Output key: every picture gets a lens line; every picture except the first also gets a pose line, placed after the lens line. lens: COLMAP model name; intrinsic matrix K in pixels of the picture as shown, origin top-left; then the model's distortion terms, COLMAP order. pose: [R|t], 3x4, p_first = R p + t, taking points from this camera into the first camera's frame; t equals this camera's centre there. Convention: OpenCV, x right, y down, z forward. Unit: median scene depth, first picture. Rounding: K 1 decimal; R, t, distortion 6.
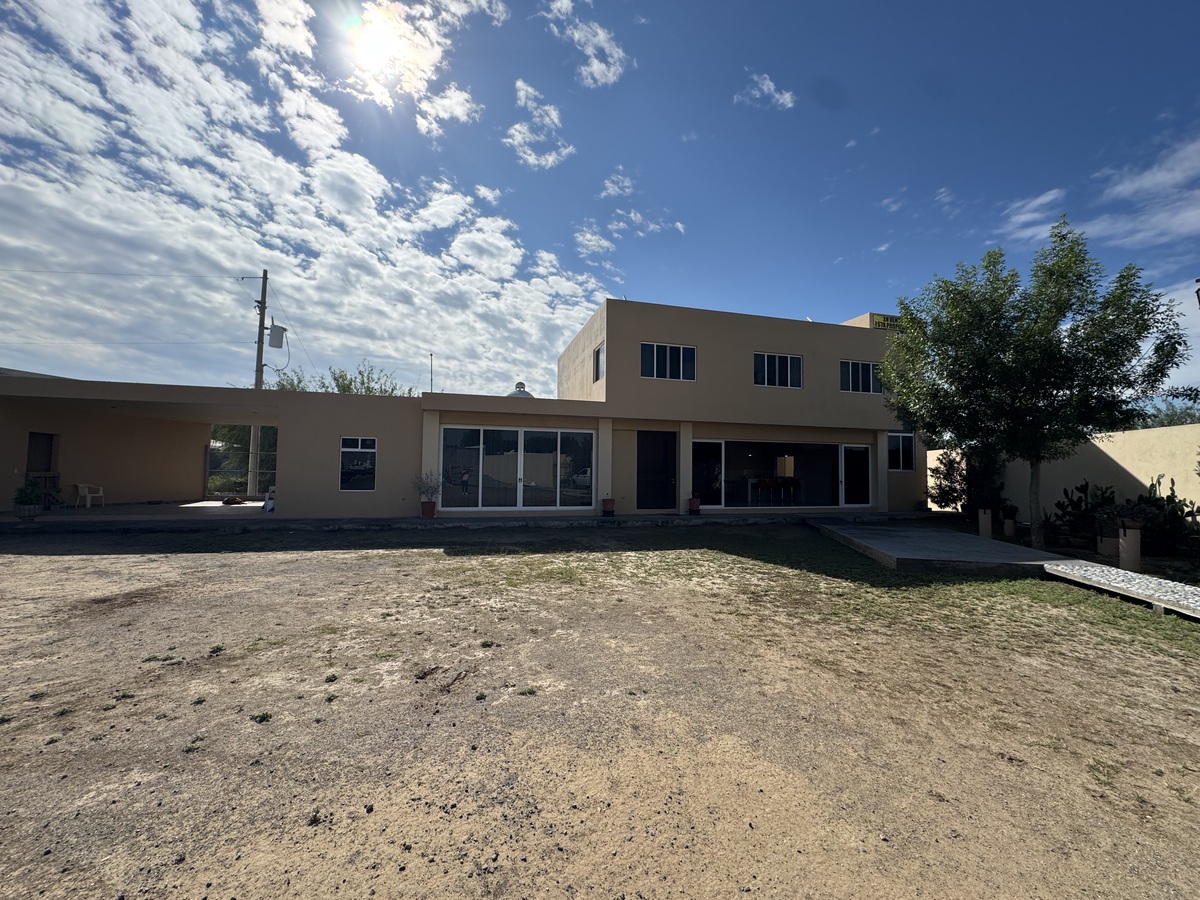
lens RADIAL K [[480.0, 0, 596.1], [0, 480.0, 450.5], [0, 0, 1]] dist [-0.000081, -0.000058]
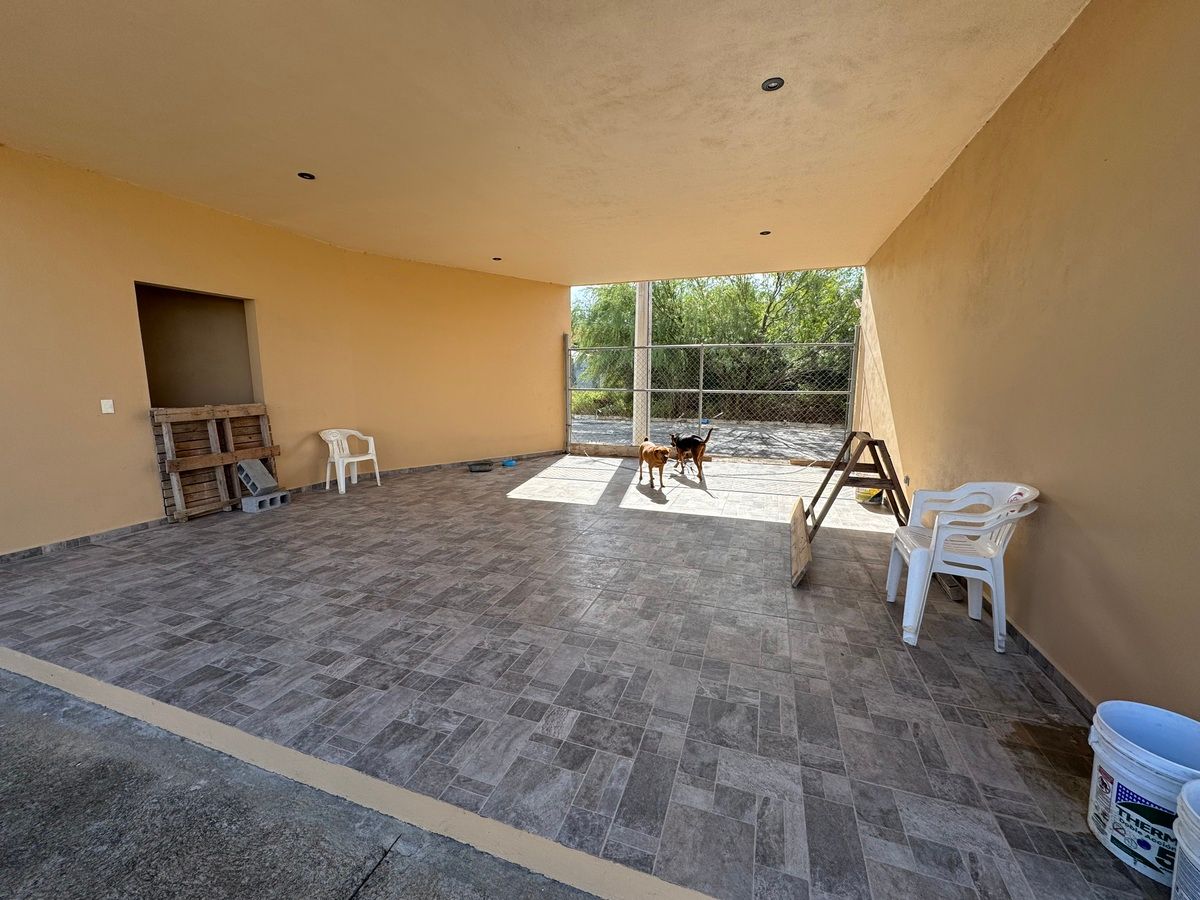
lens RADIAL K [[480.0, 0, 596.1], [0, 480.0, 450.5], [0, 0, 1]] dist [-0.000081, -0.000058]
pose [[0.814803, 0.078254, -0.574432, -0.568892], [0.029110, 0.984075, 0.175351, 0.018377], [0.579006, -0.159599, 0.799550, 0.696586]]
